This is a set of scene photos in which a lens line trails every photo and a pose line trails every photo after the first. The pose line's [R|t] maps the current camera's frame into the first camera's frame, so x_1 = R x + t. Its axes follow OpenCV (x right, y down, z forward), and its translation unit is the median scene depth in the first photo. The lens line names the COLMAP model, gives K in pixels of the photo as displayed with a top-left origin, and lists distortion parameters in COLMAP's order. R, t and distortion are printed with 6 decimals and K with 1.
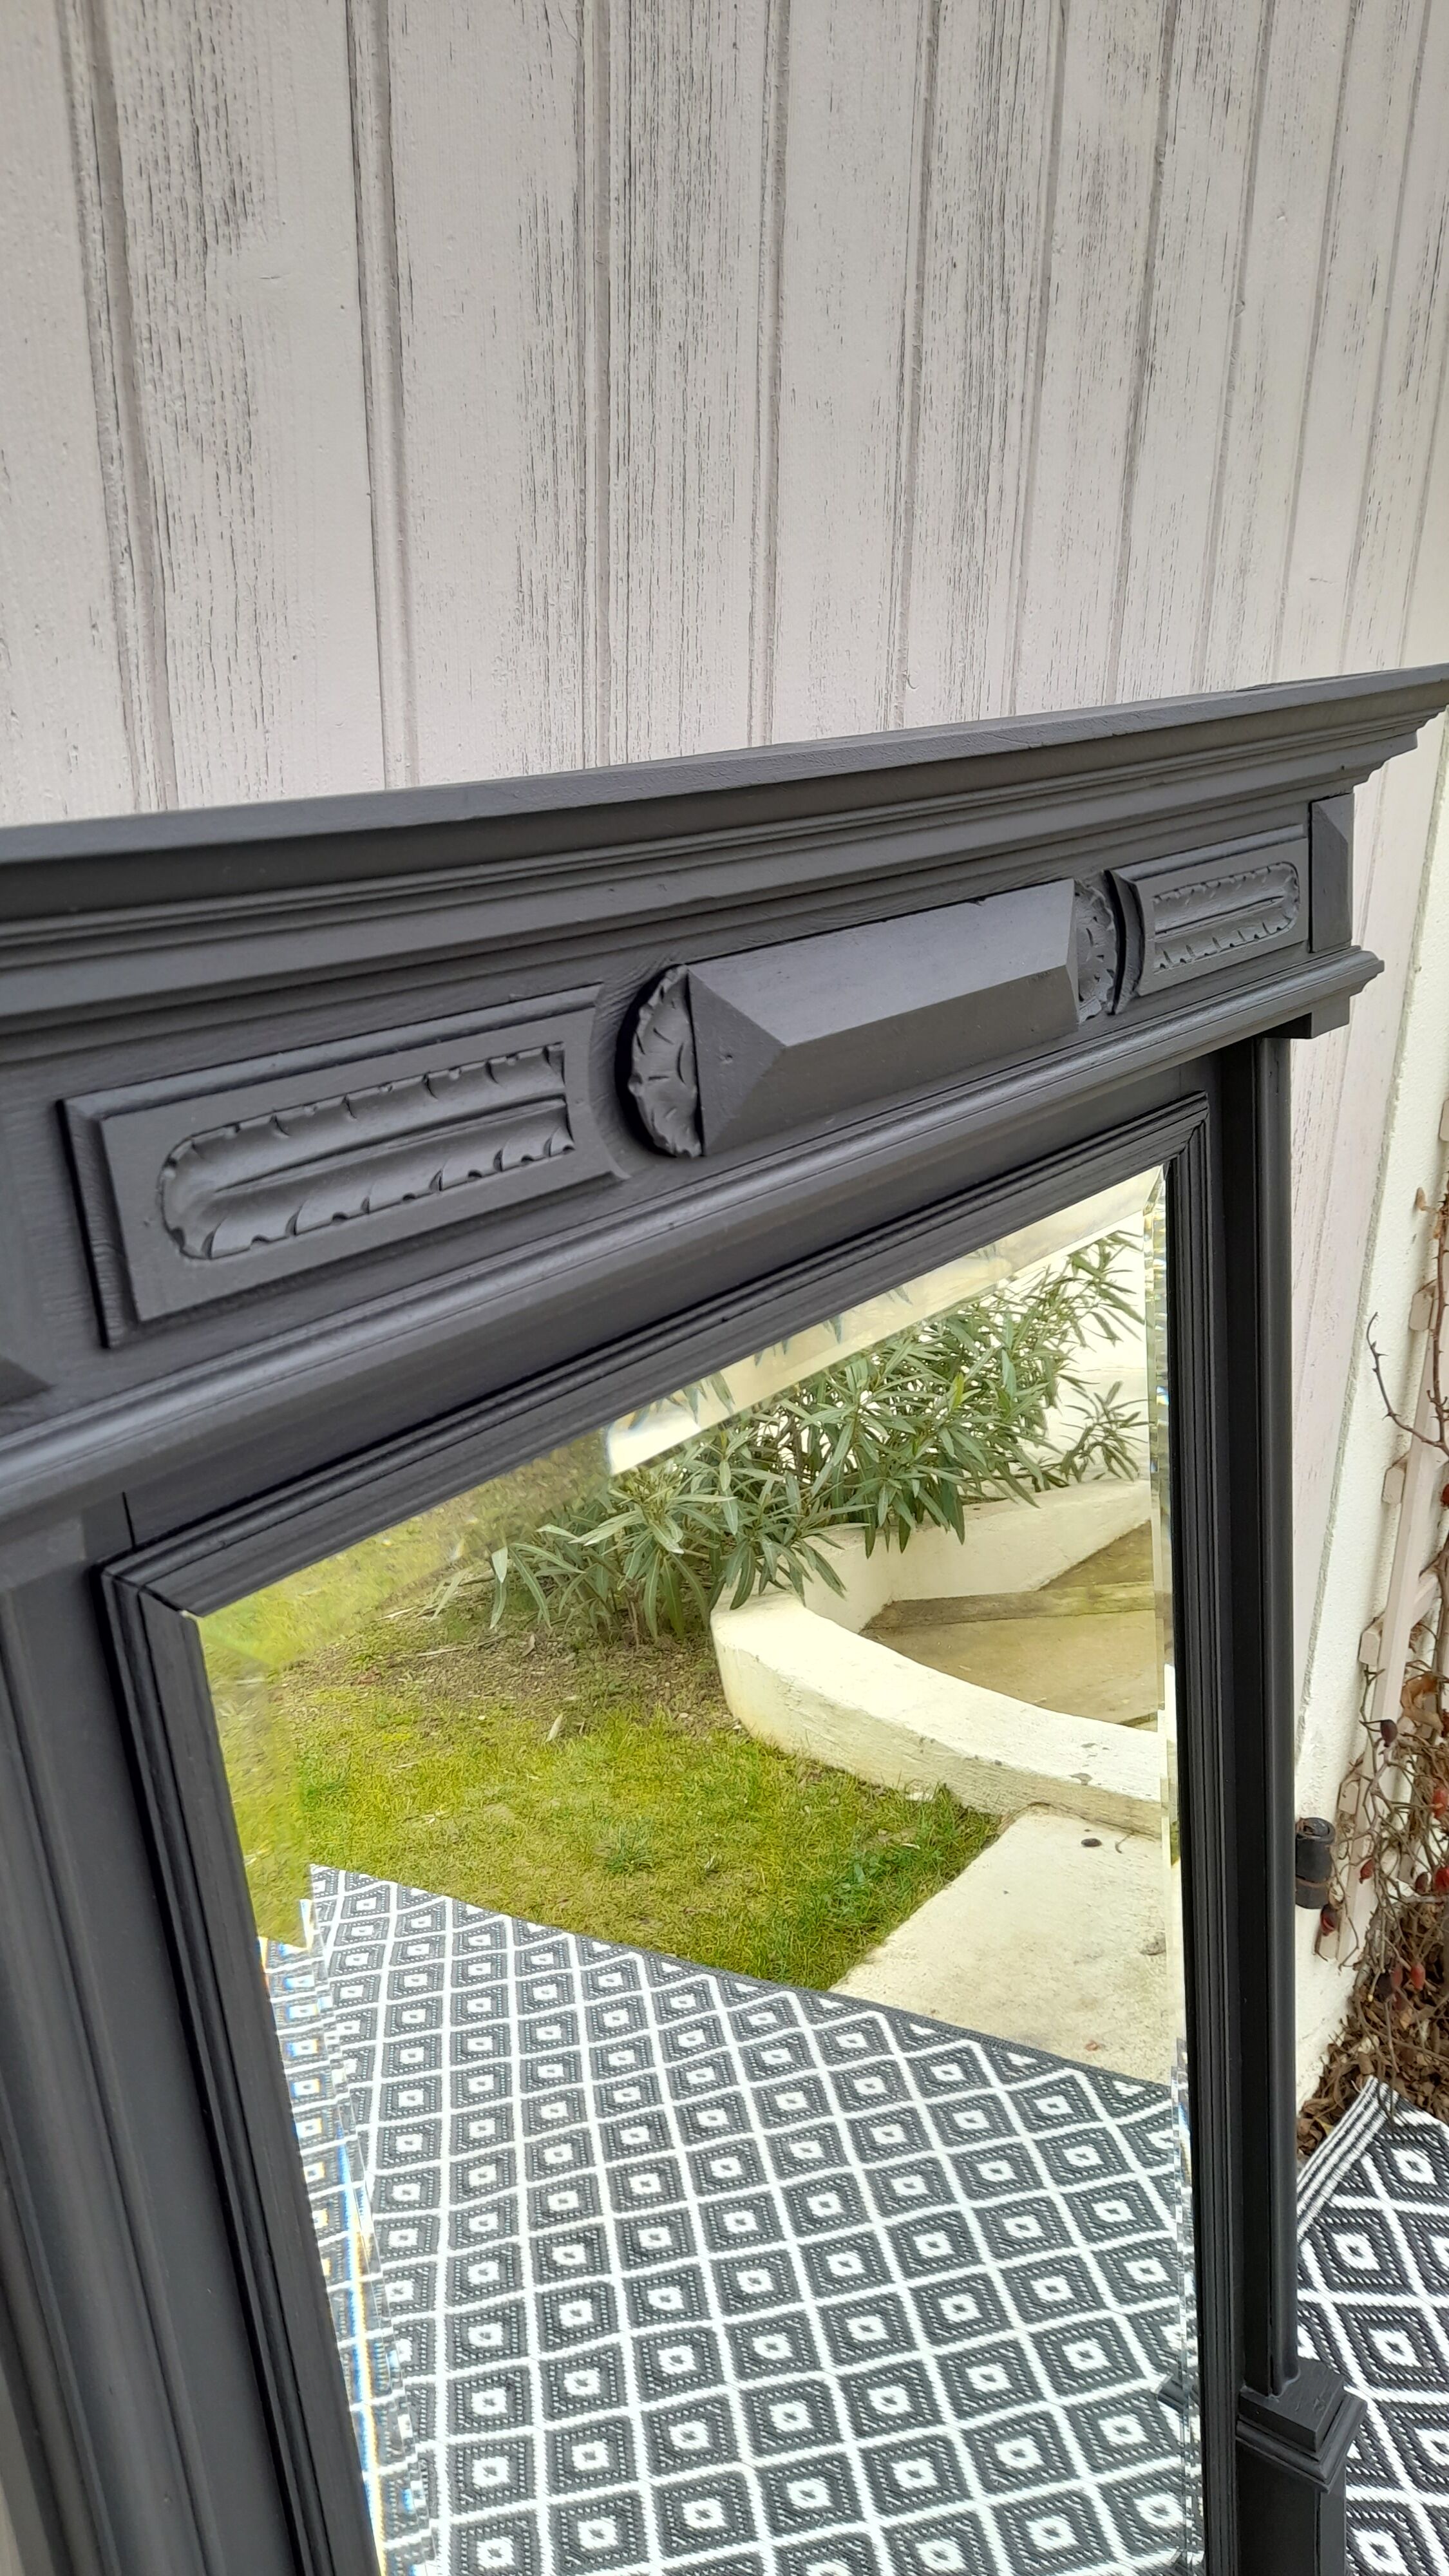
lens RADIAL K [[1908.7, 0, 715.3], [0, 1908.7, 1286.8], [0, 0, 1]] dist [0.038693, -0.043451]
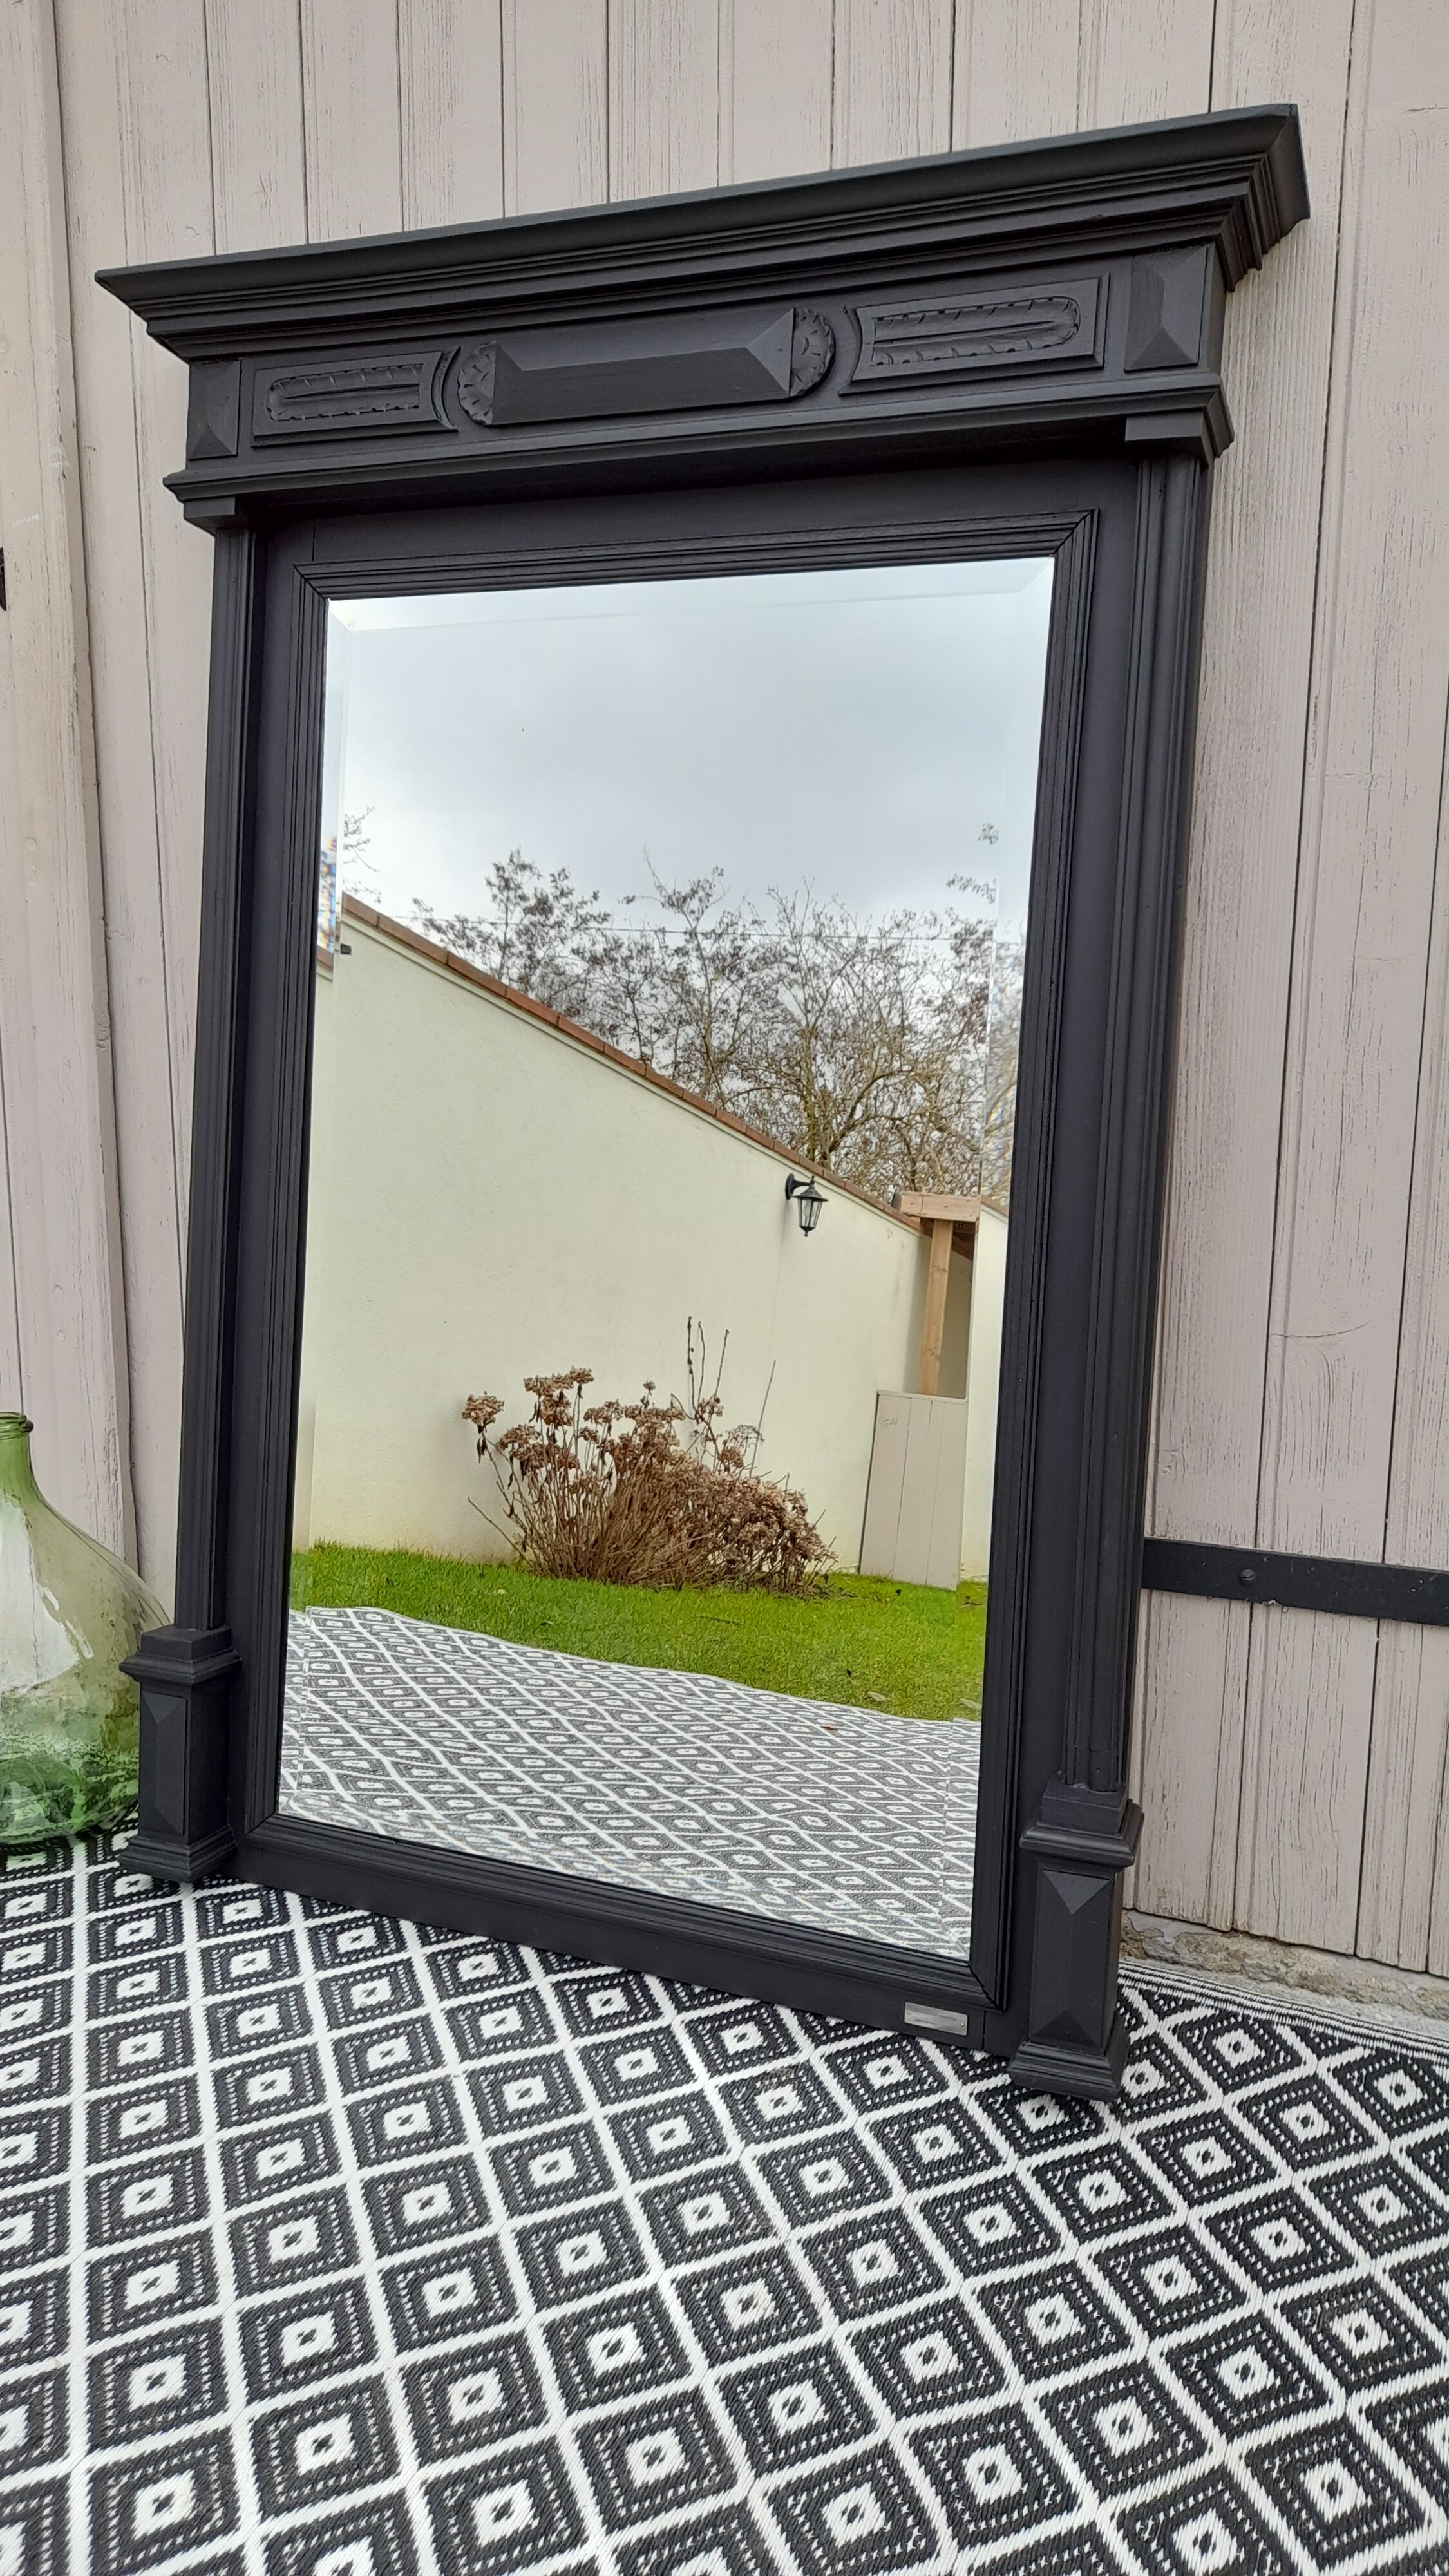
lens RADIAL K [[1908.7, 0, 715.3], [0, 1908.7, 1286.8], [0, 0, 1]] dist [0.038693, -0.043451]
pose [[0.303945, 0.159743, -0.939202, 2.336472], [-0.361984, 0.931271, 0.041248, 0.685728], [0.881240, 0.327439, 0.340880, 0.753451]]
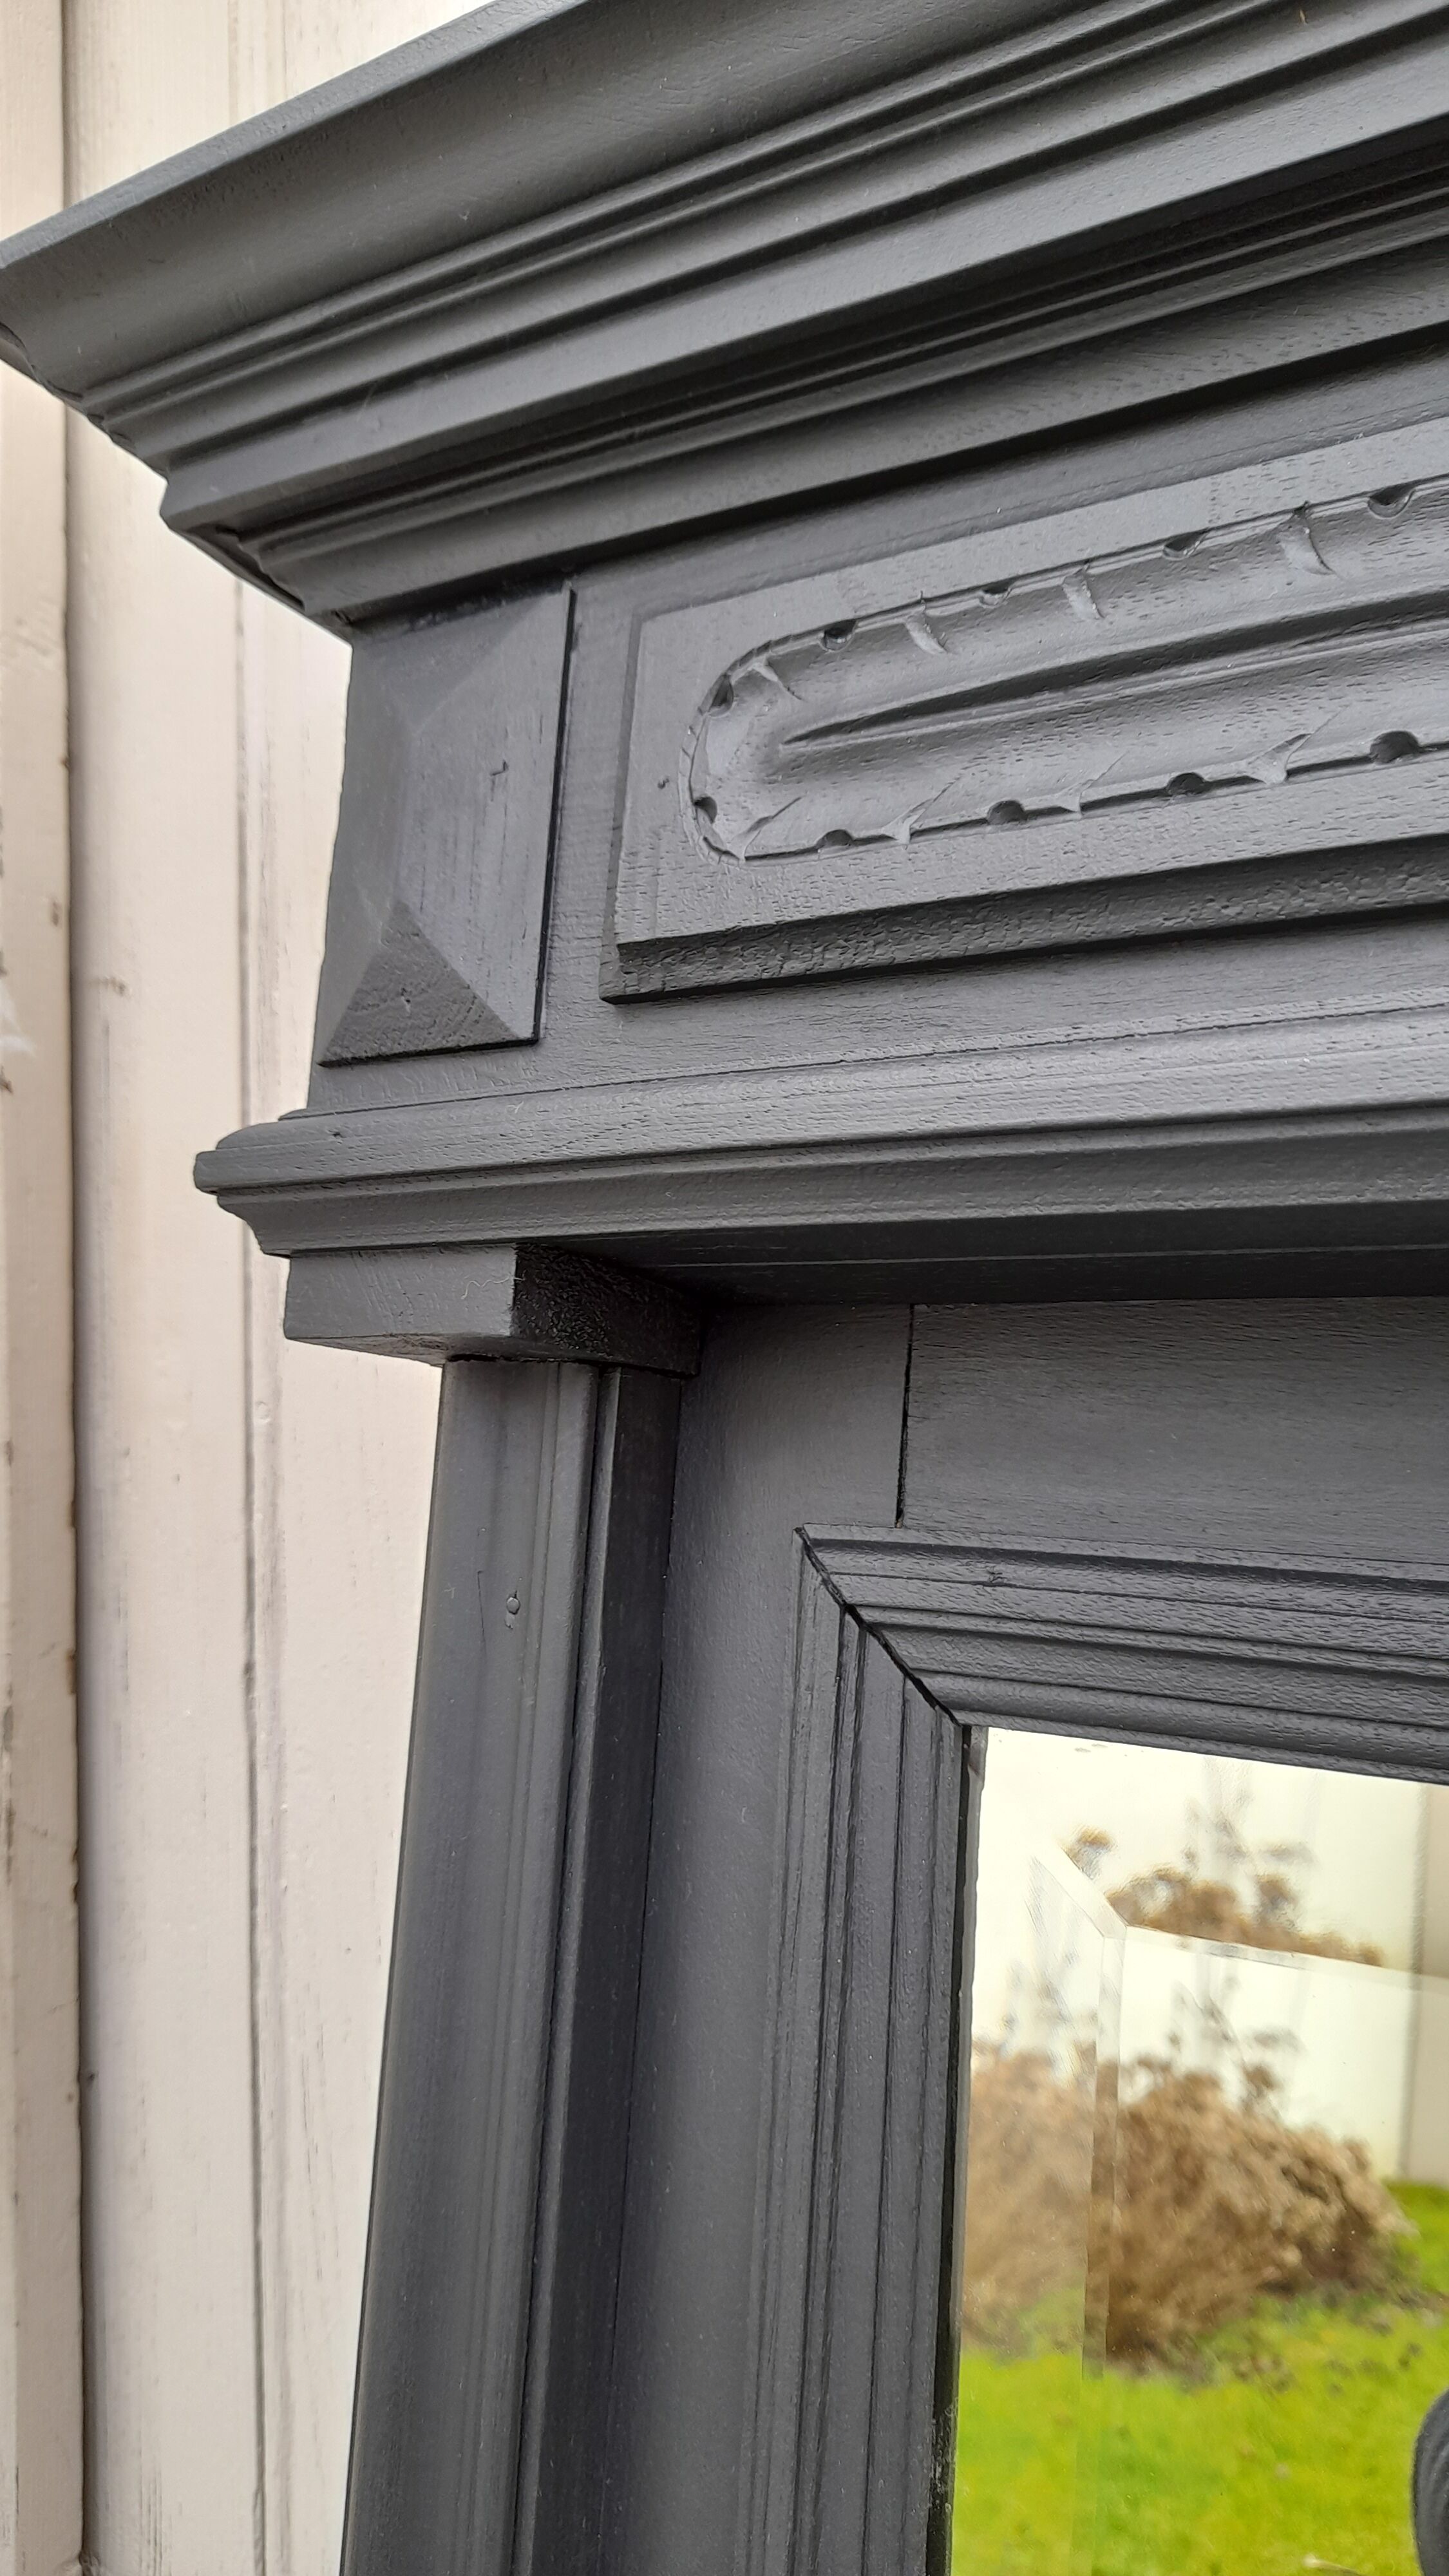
lens RADIAL K [[1908.7, 0, 715.3], [0, 1908.7, 1286.8], [0, 0, 1]] dist [0.038693, -0.043451]
pose [[0.100900, -0.025917, -0.994559, 0.217416], [-0.361590, 0.930344, -0.060928, 0.107654], [0.926861, 0.365770, 0.084500, 0.728189]]
